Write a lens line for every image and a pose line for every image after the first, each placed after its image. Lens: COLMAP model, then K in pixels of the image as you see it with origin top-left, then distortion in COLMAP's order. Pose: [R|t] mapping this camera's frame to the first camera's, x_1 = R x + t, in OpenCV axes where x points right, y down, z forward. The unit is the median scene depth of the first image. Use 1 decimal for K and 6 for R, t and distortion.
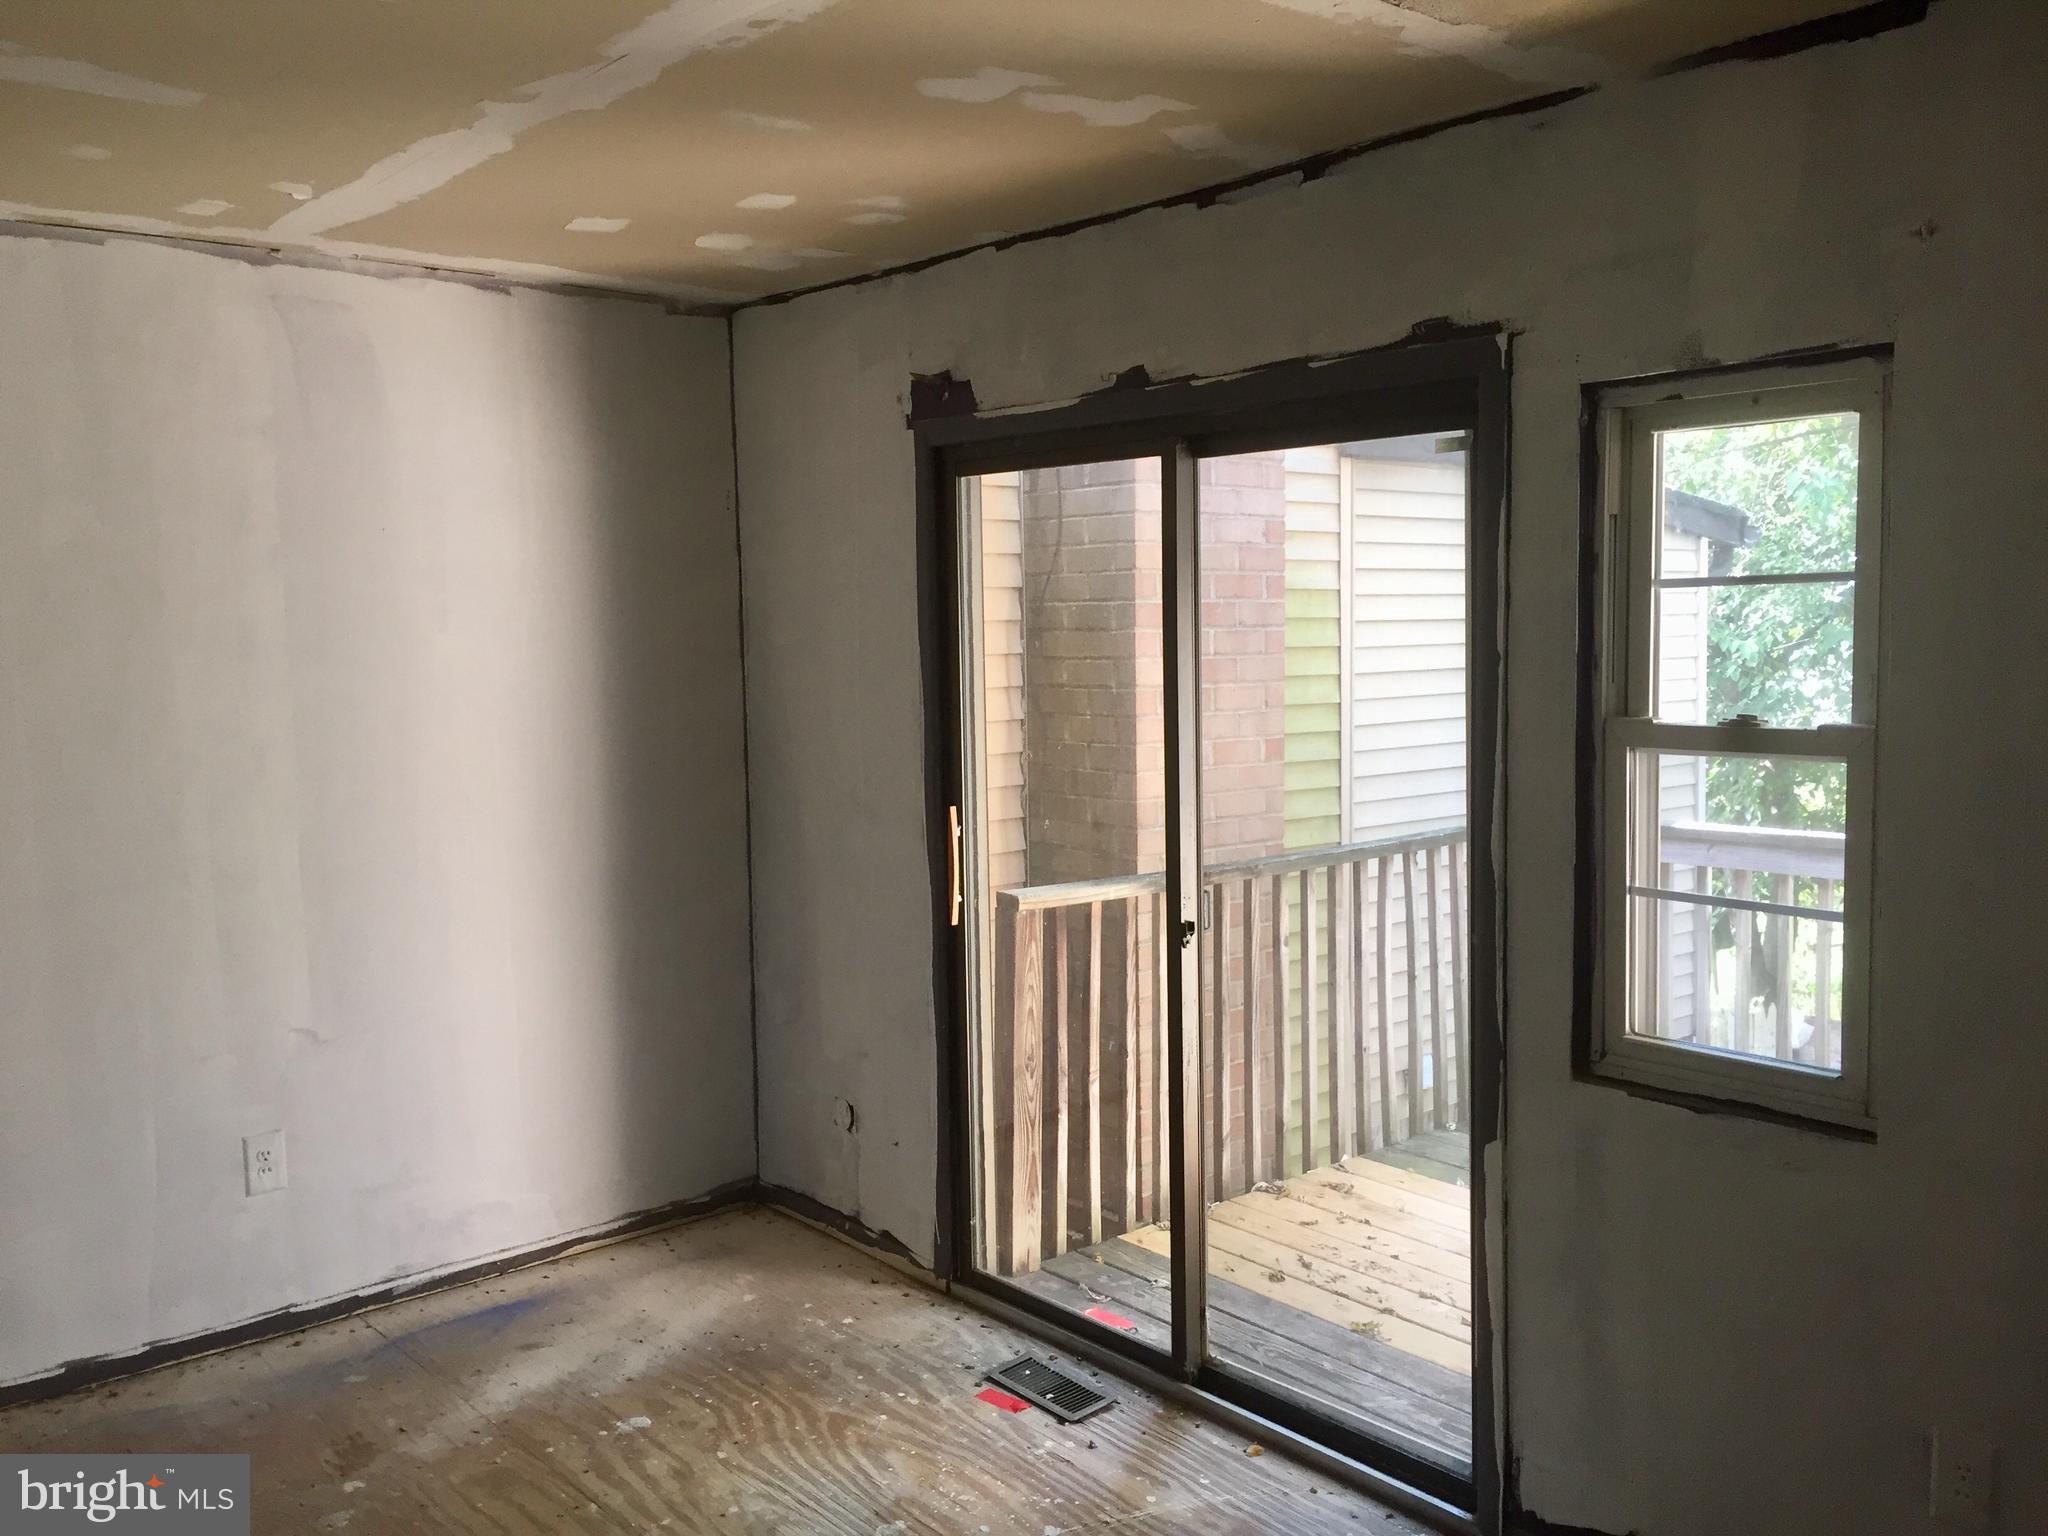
lens RADIAL K [[1736.5, 0, 1024.0], [0, 1736.5, 768.0], [0, 0, 1]] dist [0.100636, -0.144043]
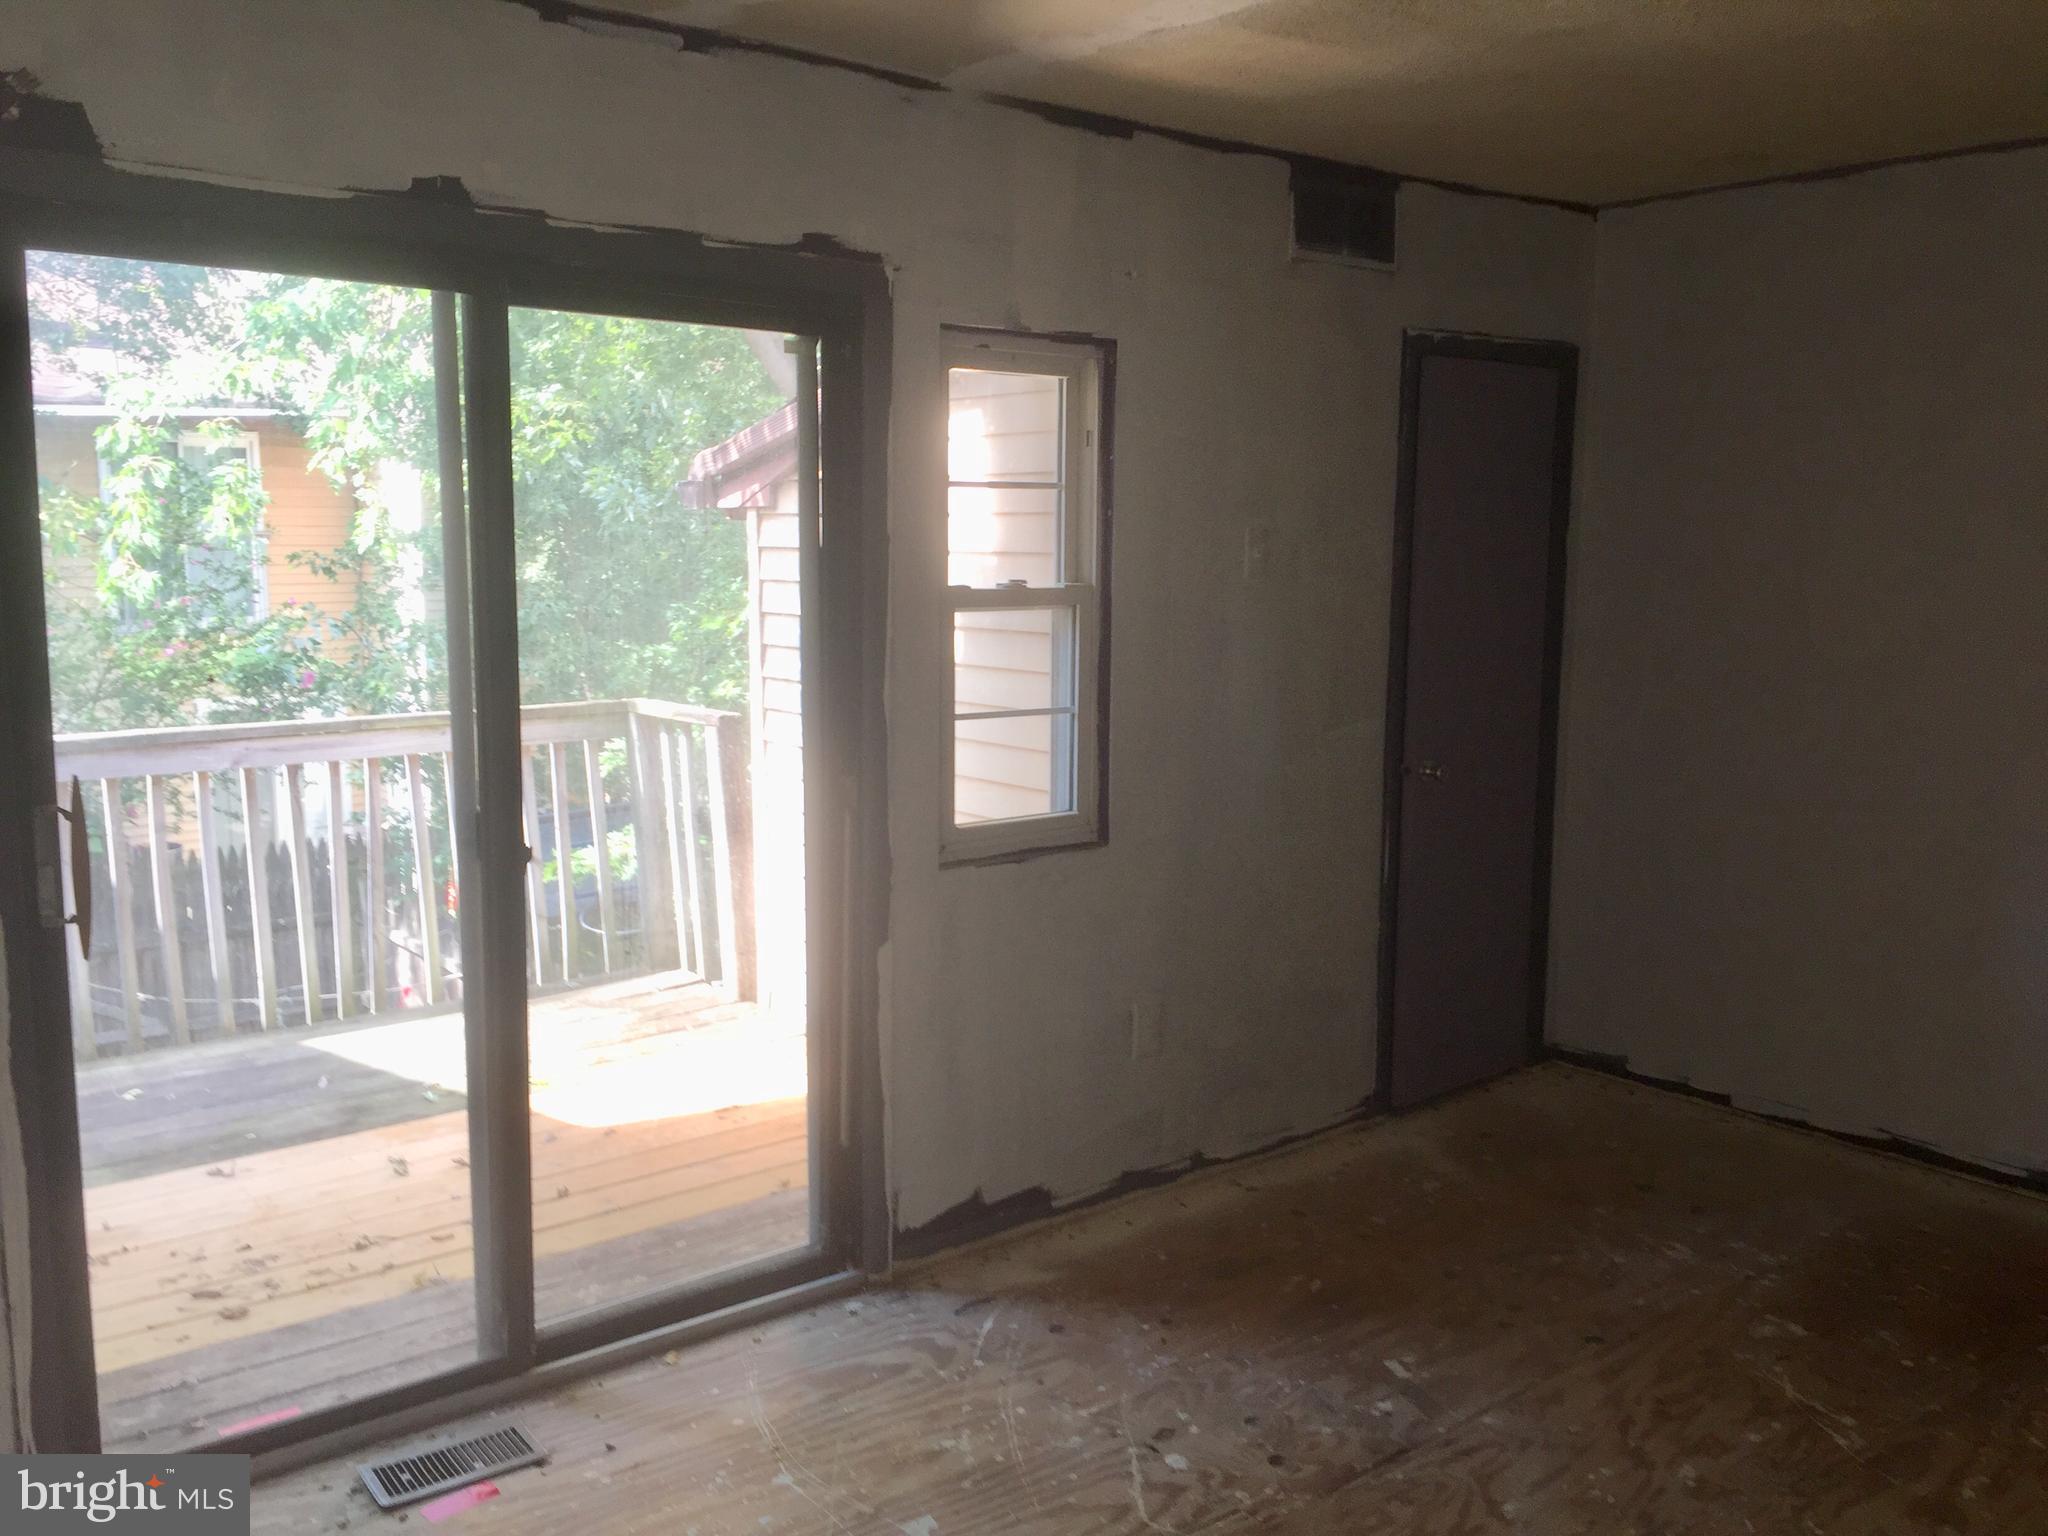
lens RADIAL K [[1739.0, 0, 1023.7], [0, 1739.0, 752.4], [0, 0, 1]] dist [0.087482, -0.150193]
pose [[0.023597, -0.114054, 0.993194, -0.824741], [0.074363, 0.990919, 0.112026, -0.040520], [-0.996952, 0.071213, 0.031864, 0.781949]]
